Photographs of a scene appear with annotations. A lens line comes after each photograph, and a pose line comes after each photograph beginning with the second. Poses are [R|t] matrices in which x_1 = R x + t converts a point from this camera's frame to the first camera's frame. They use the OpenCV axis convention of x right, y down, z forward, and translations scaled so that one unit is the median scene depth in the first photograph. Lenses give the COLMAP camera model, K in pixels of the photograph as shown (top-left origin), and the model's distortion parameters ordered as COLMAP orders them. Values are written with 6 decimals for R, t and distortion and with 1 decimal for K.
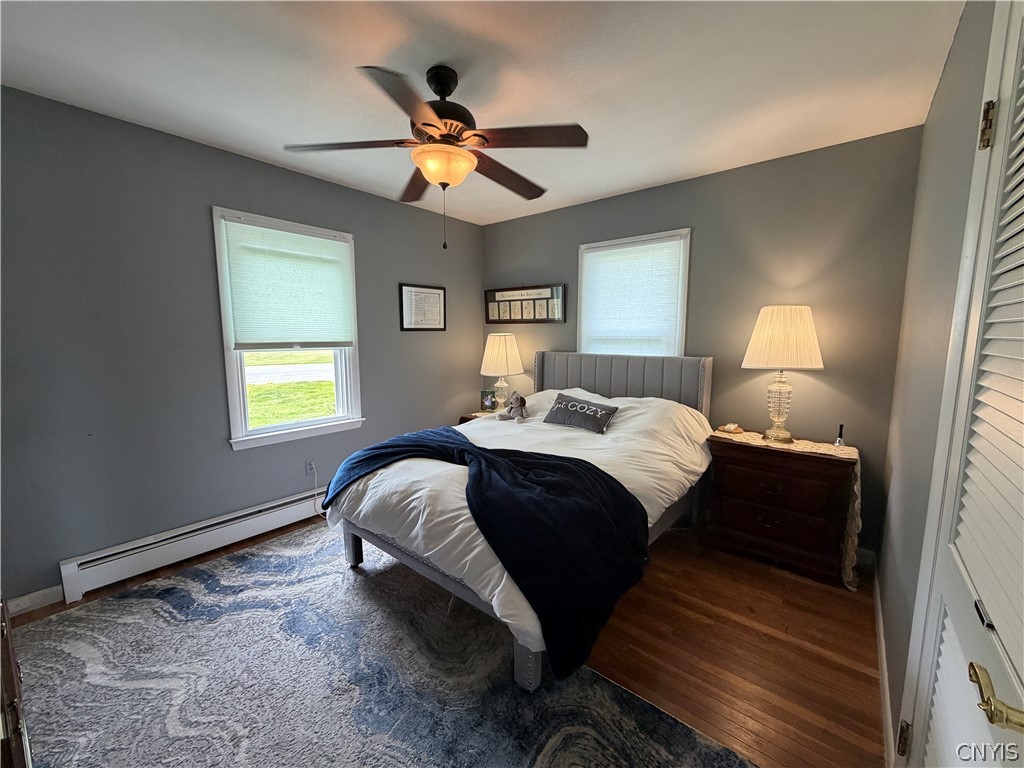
lens RADIAL K [[408.4, 0, 512.0], [0, 408.4, 384.0], [0, 0, 1]] dist [-0.000341, -0.000332]
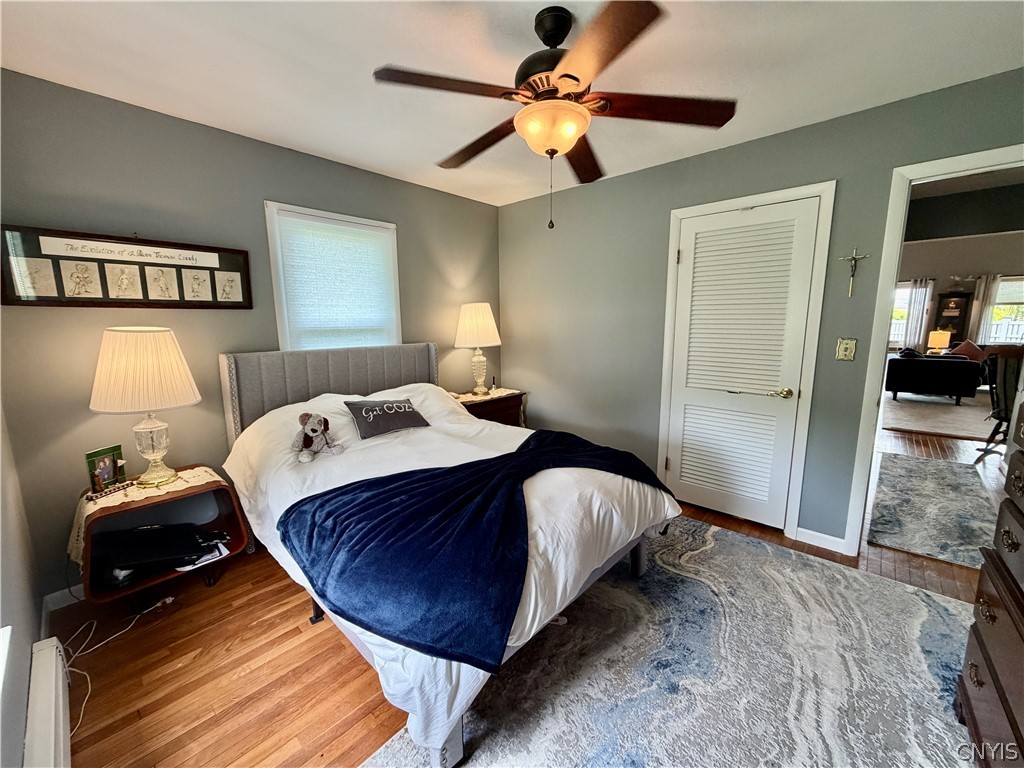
lens RADIAL K [[408.4, 0, 512.0], [0, 408.4, 384.0], [0, 0, 1]] dist [-0.000341, -0.000332]
pose [[0.042649, -0.160756, 0.986072, -0.579167], [0.127011, 0.979835, 0.154246, -0.082503], [-0.990984, 0.118663, 0.062206, 0.577370]]
